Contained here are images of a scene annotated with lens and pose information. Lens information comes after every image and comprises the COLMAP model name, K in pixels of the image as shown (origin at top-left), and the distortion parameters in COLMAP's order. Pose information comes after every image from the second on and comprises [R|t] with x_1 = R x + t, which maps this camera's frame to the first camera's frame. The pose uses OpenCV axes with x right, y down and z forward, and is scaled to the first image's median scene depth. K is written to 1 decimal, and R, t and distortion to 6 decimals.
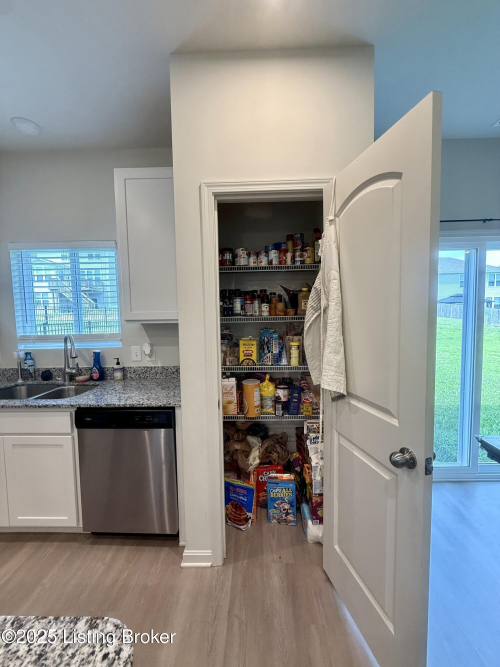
lens RADIAL K [[264.5, 0, 250.0], [0, 264.5, 334.7], [0, 0, 1]] dist [-0.007774, 0.000489]
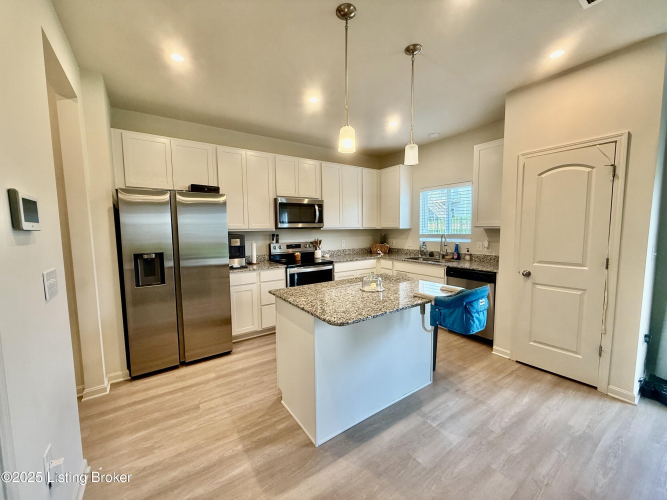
lens RADIAL K [[264.5, 0, 333.6], [0, 264.5, 251.9], [0, 0, 1]] dist [-0.007774, 0.000489]
pose [[0.589548, 0.082869, -0.803471, 0.389292], [-0.051476, 0.996556, 0.065013, 0.045087], [0.806091, 0.003031, 0.591783, -0.770526]]
